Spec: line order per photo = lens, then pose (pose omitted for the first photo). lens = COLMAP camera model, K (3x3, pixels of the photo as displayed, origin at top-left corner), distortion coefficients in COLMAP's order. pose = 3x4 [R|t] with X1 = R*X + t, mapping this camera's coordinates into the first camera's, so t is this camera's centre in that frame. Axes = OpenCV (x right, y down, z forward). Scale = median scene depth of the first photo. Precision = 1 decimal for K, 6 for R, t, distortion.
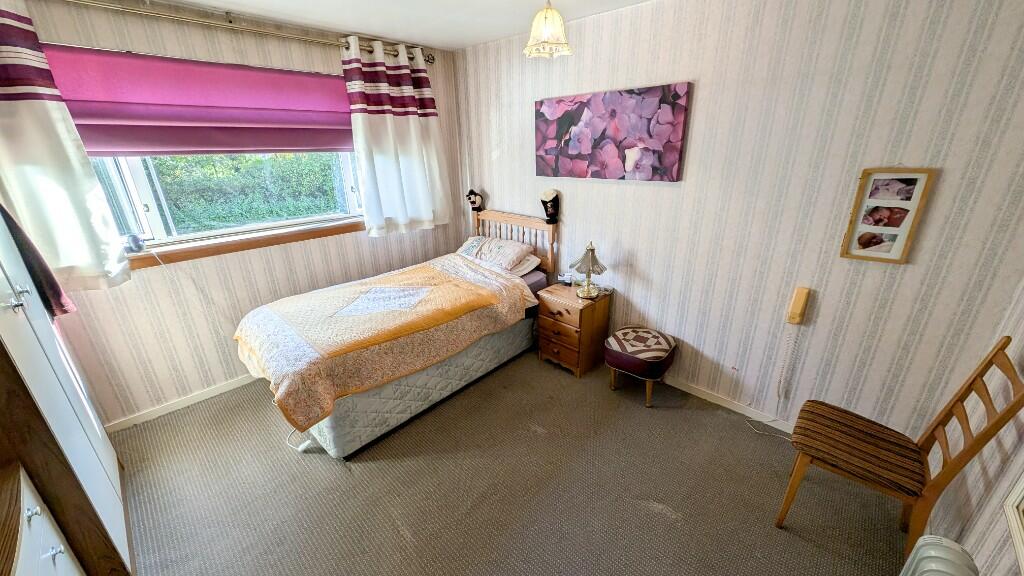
lens RADIAL K [[379.6, 0, 514.1], [0, 379.6, 286.8], [0, 0, 1]] dist [0.000641, -0.000692]
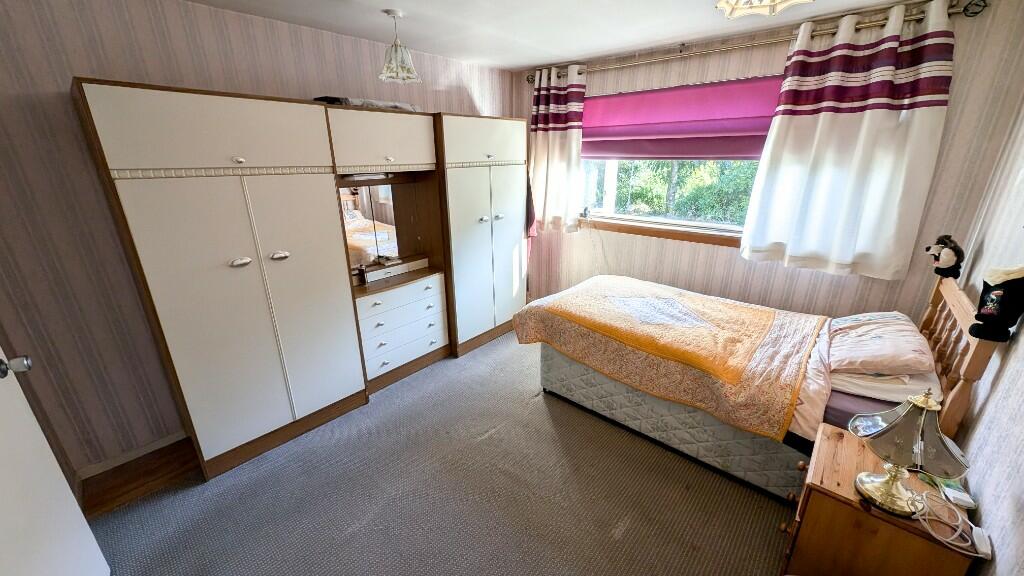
lens RADIAL K [[371.6, 0, 512.0], [0, 371.6, 288.0], [0, 0, 1]] dist [-0.012521, -0.000152]
pose [[0.027341, 0.343605, -0.938716, 0.499346], [-0.347662, 0.883712, 0.313345, -0.175494], [0.937221, 0.317788, 0.143620, 0.464657]]
